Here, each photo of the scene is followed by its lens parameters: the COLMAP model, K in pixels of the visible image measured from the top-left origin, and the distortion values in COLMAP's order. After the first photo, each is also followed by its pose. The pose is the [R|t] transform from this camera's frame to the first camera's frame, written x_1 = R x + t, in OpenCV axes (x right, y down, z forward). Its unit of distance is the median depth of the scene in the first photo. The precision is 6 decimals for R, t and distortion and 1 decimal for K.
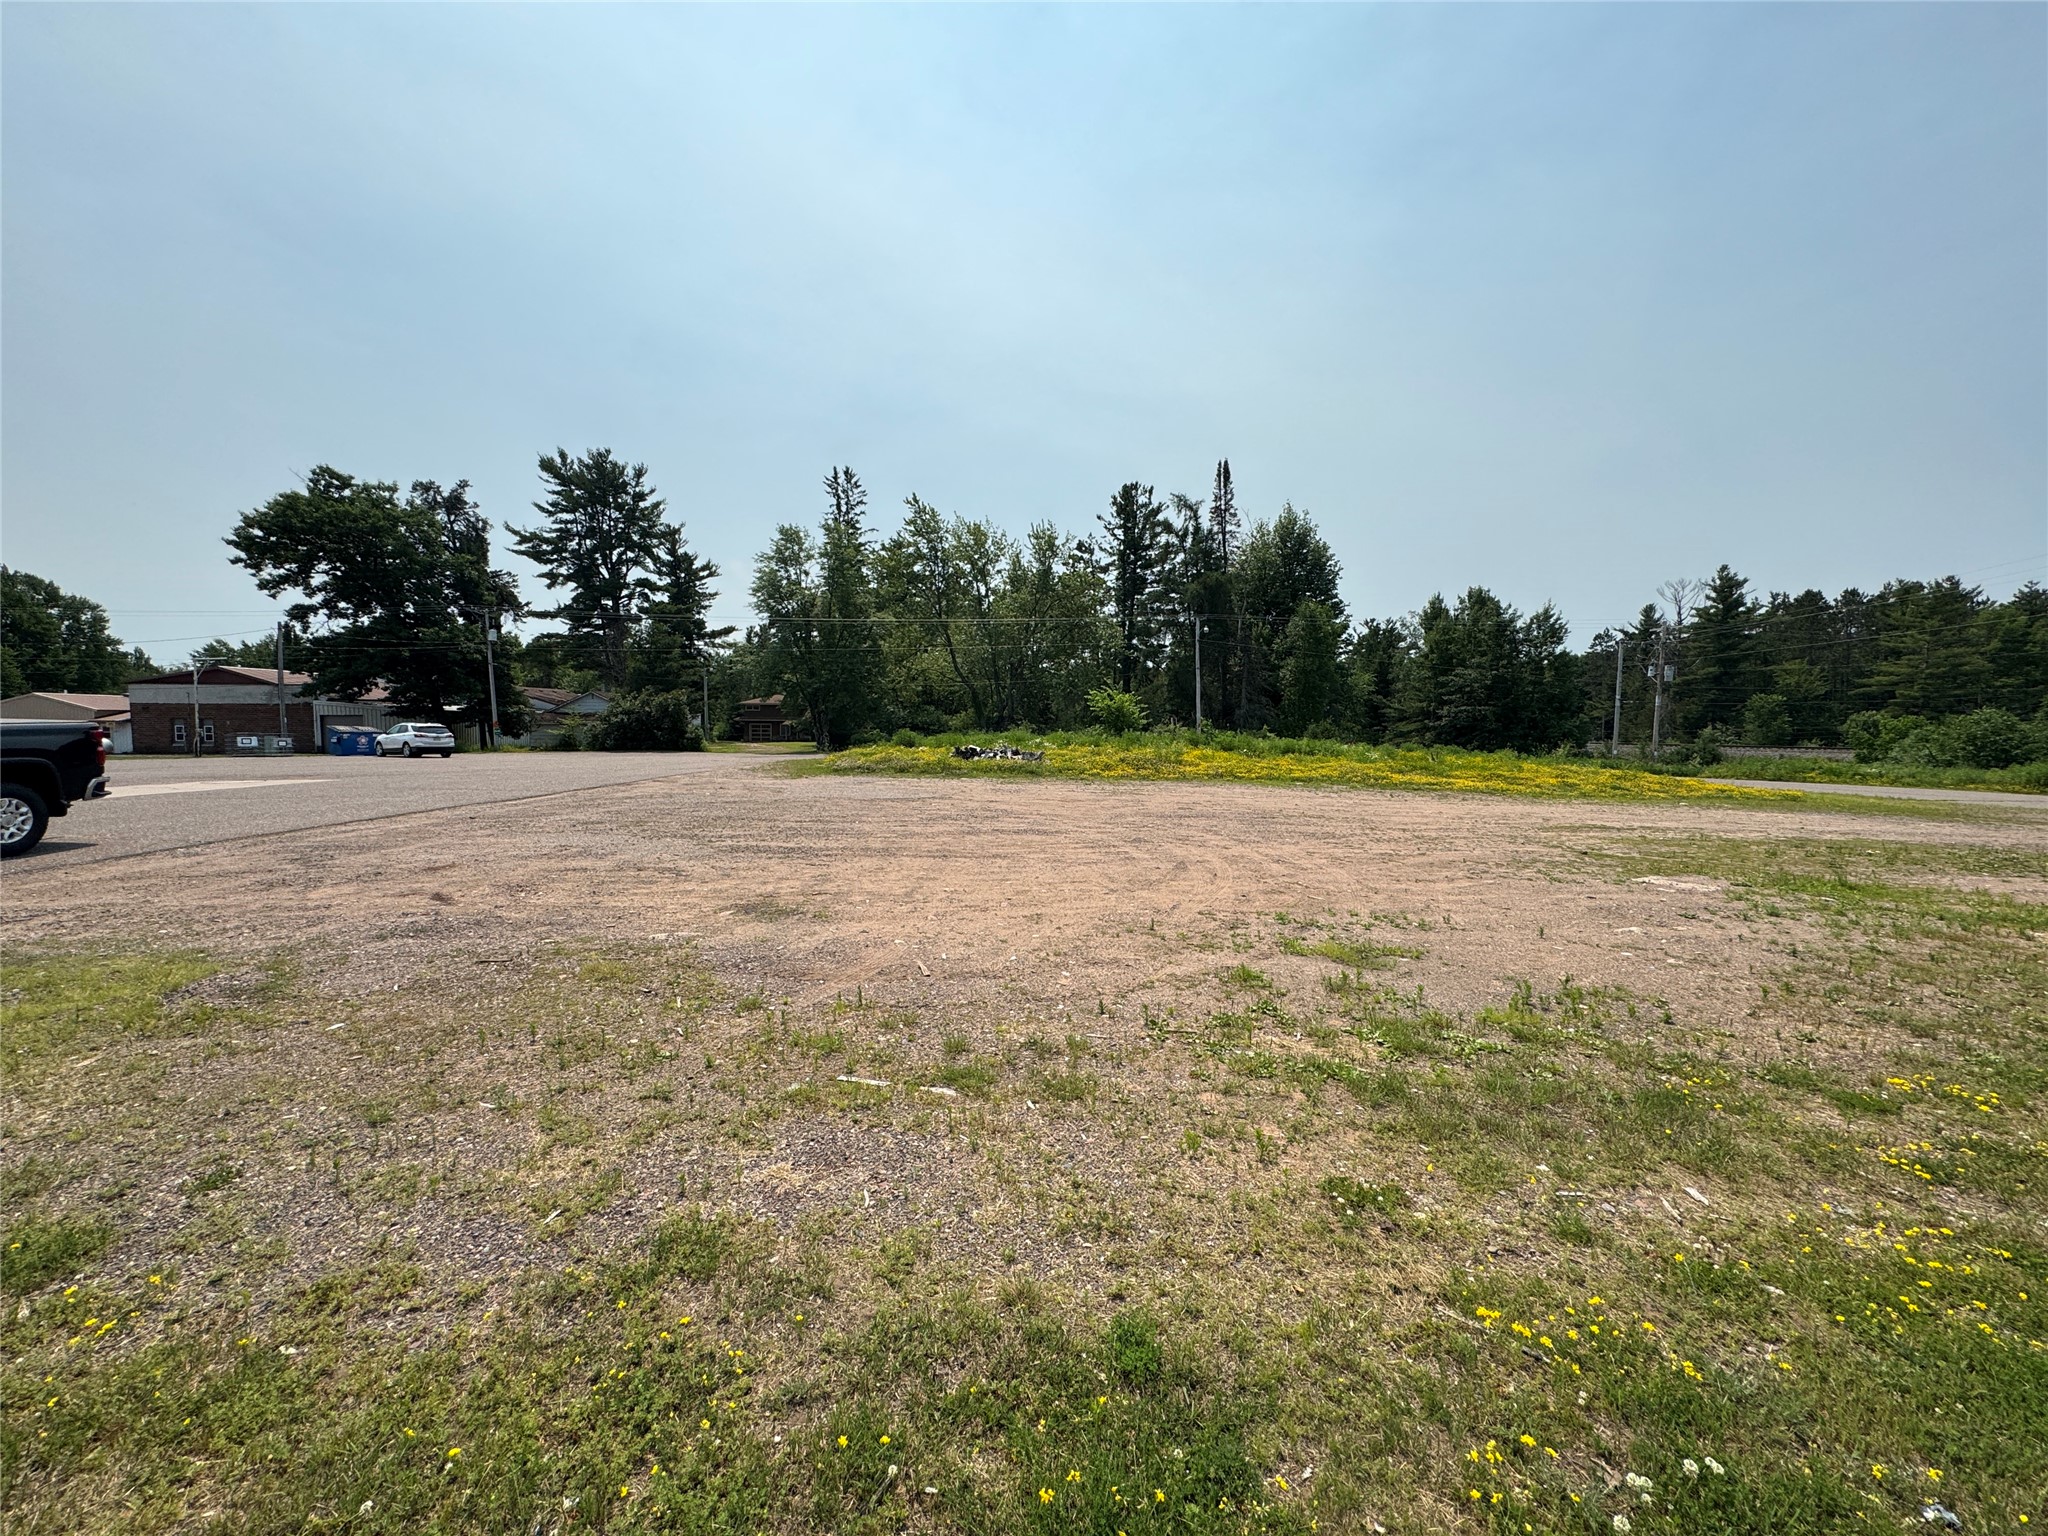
lens RADIAL K [[812.2, 0, 1022.1], [0, 812.2, 767.4], [0, 0, 1]] dist [-0.003313, 0.000723]
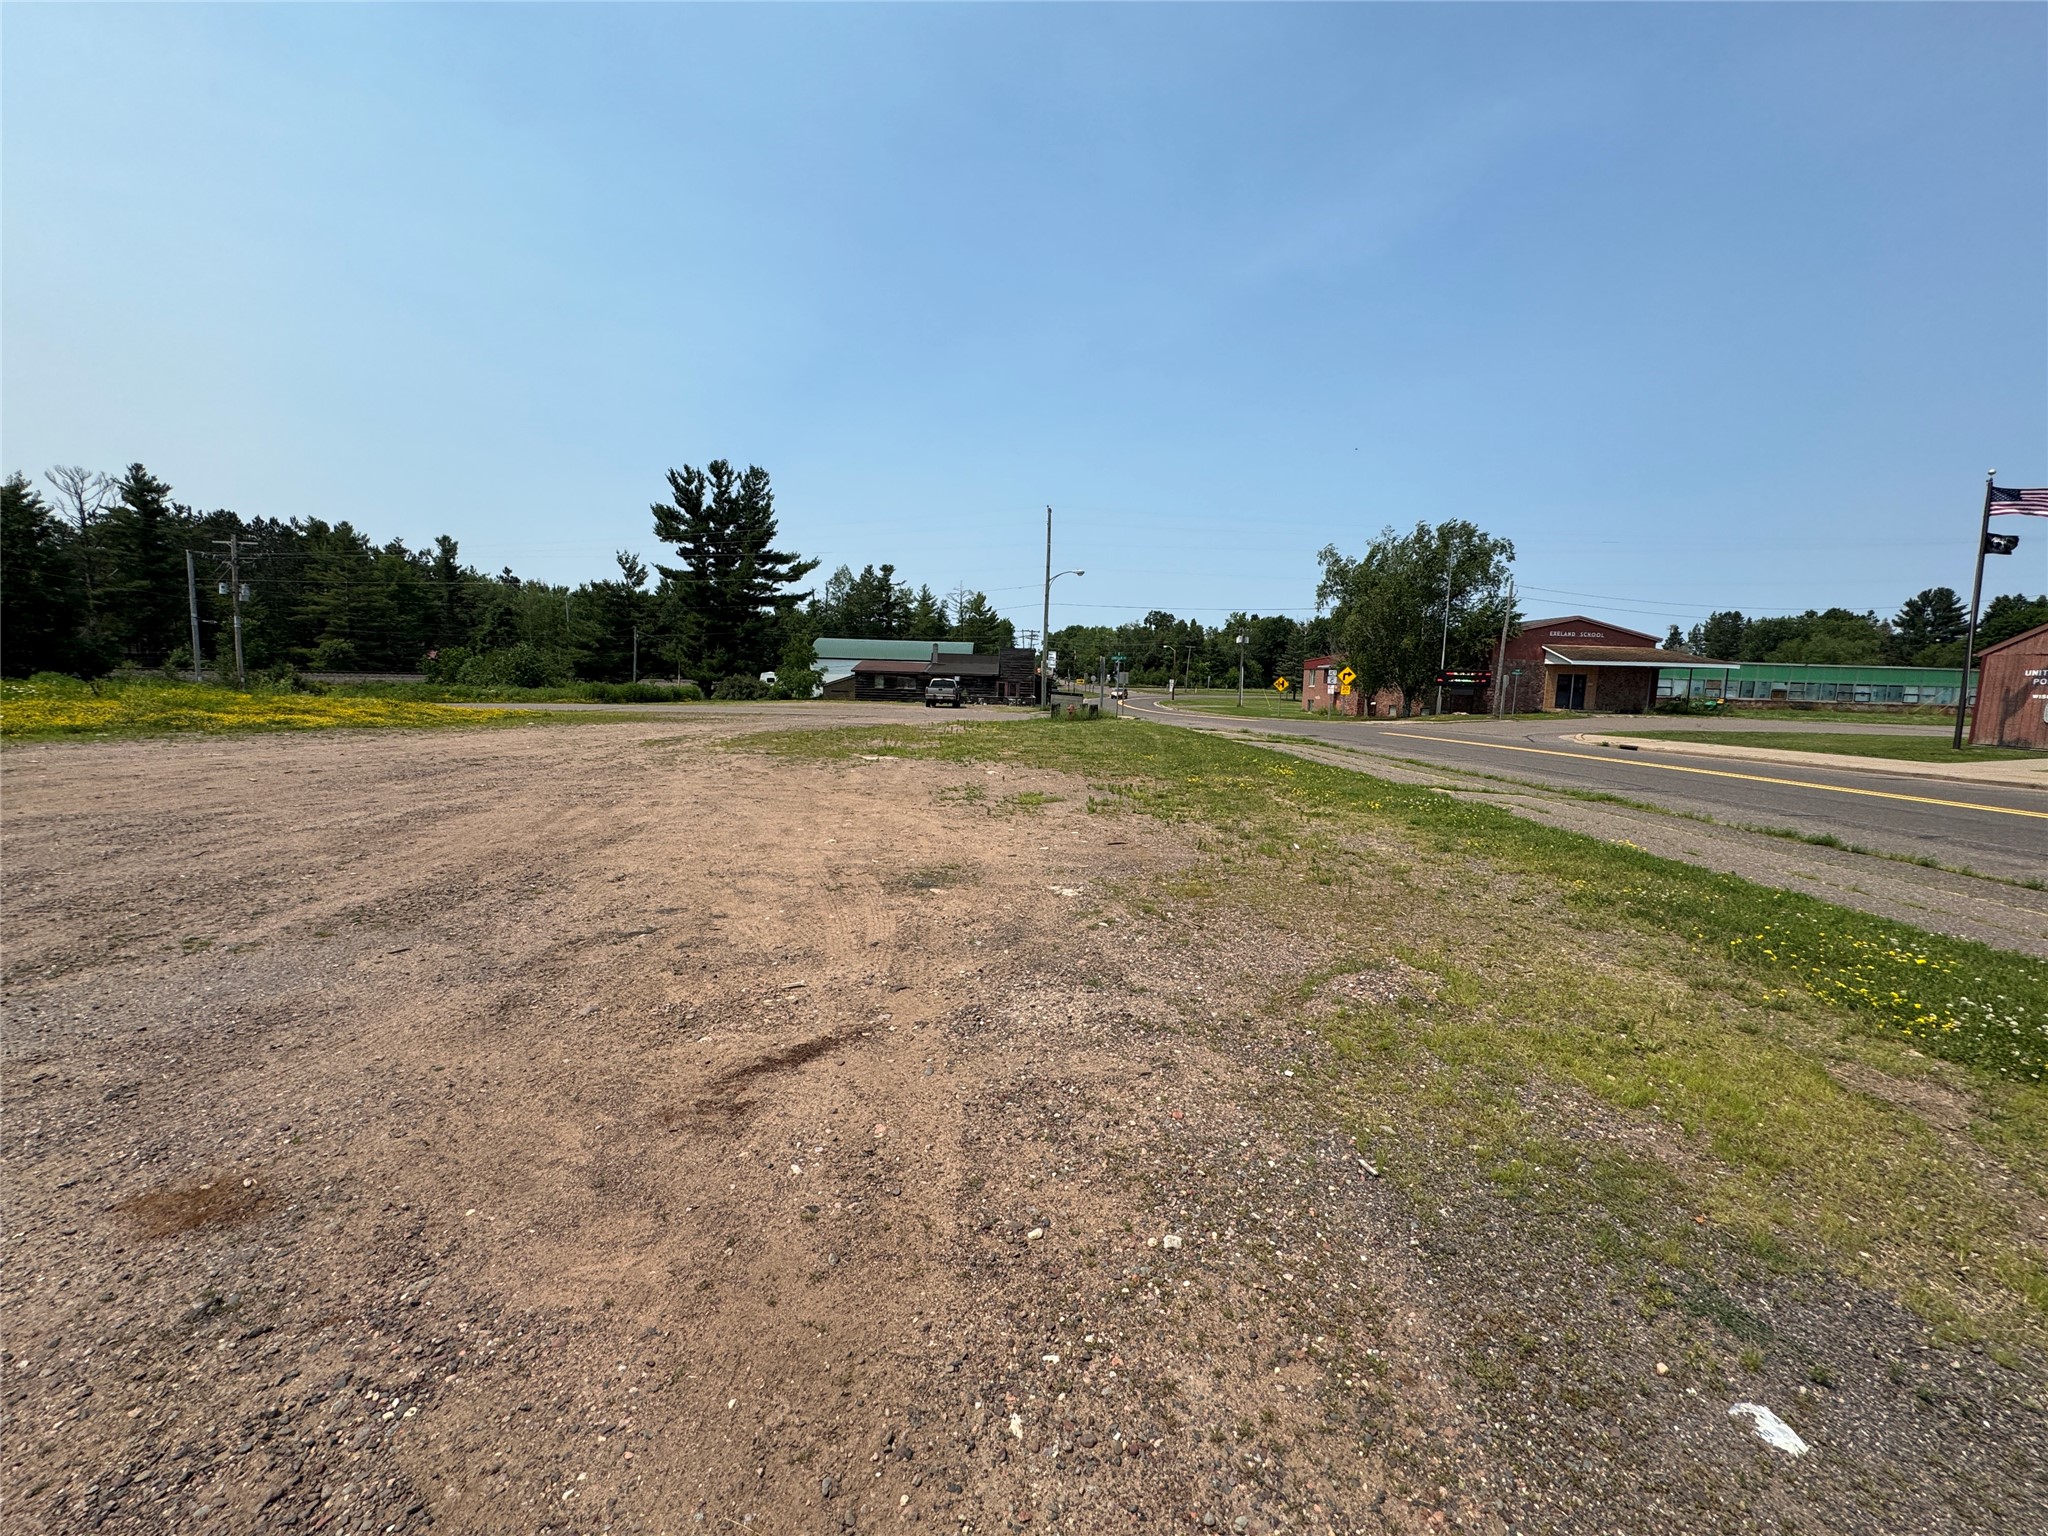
lens RADIAL K [[813.8, 0, 1021.2], [0, 813.8, 766.4], [0, 0, 1]] dist [-0.000611, 0.000279]
pose [[-0.014296, -0.119927, 0.992680, -1.039987], [0.026116, 0.992398, 0.120269, -0.046608], [-0.999557, 0.027645, -0.011055, 0.790017]]
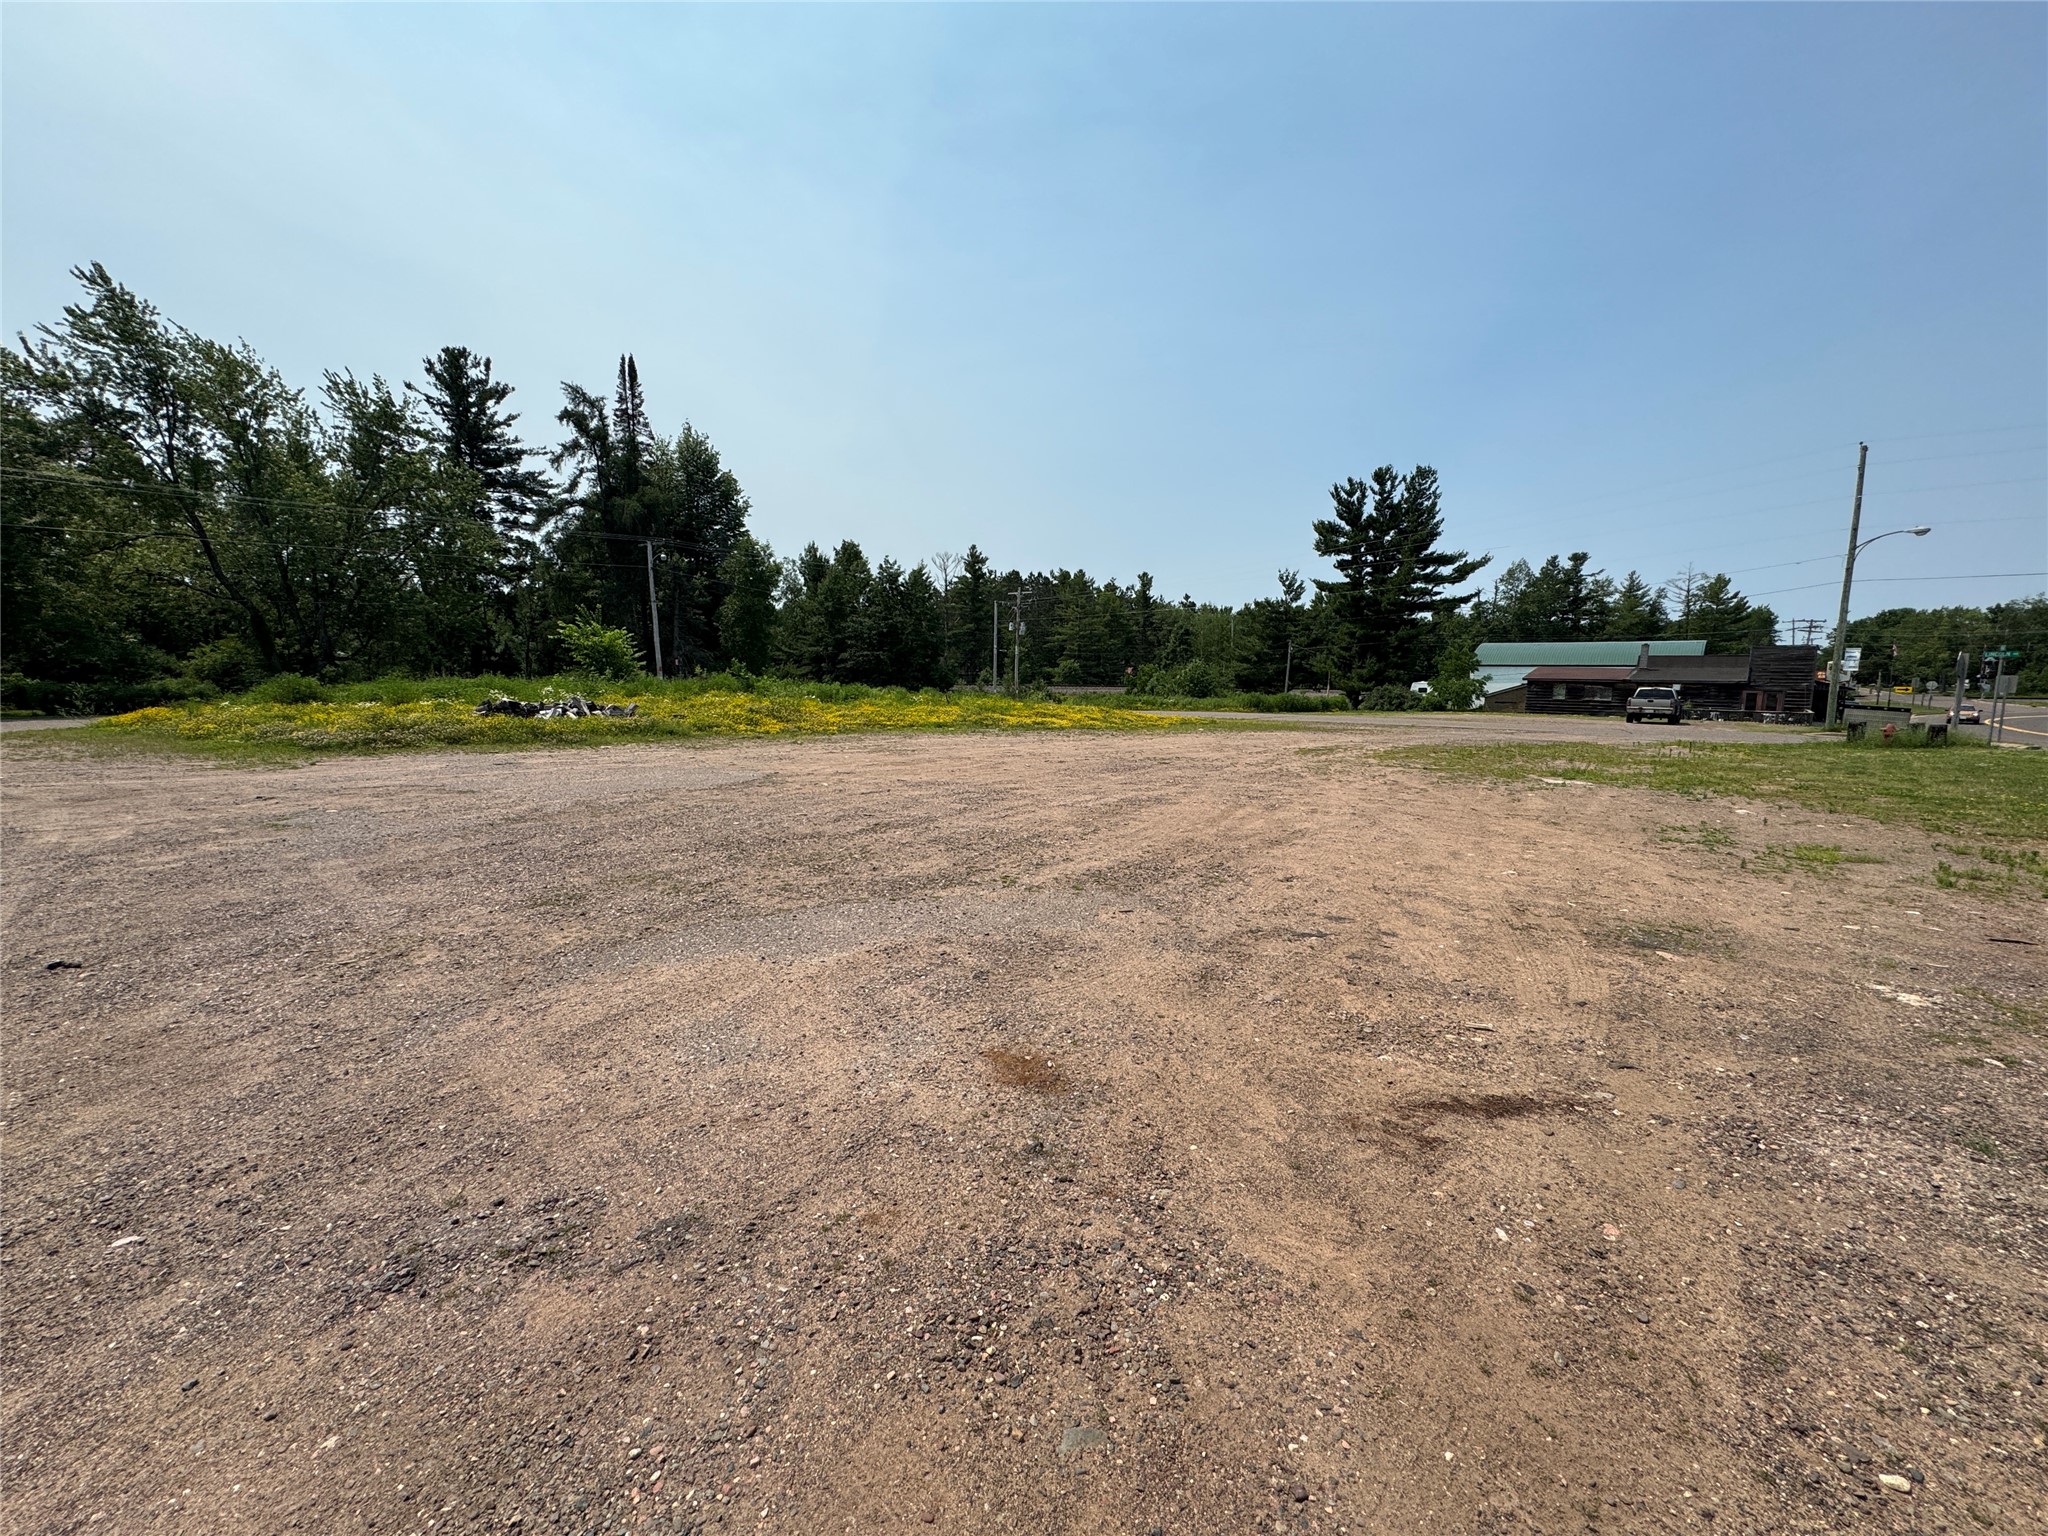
lens RADIAL K [[812.7, 0, 1022.3], [0, 812.7, 766.7], [0, 0, 1]] dist [-0.002112, 0.000480]
pose [[0.671653, -0.085504, 0.735916, -1.053176], [0.033750, 0.995818, 0.084899, -0.049417], [-0.740097, -0.032186, 0.671729, 0.816790]]
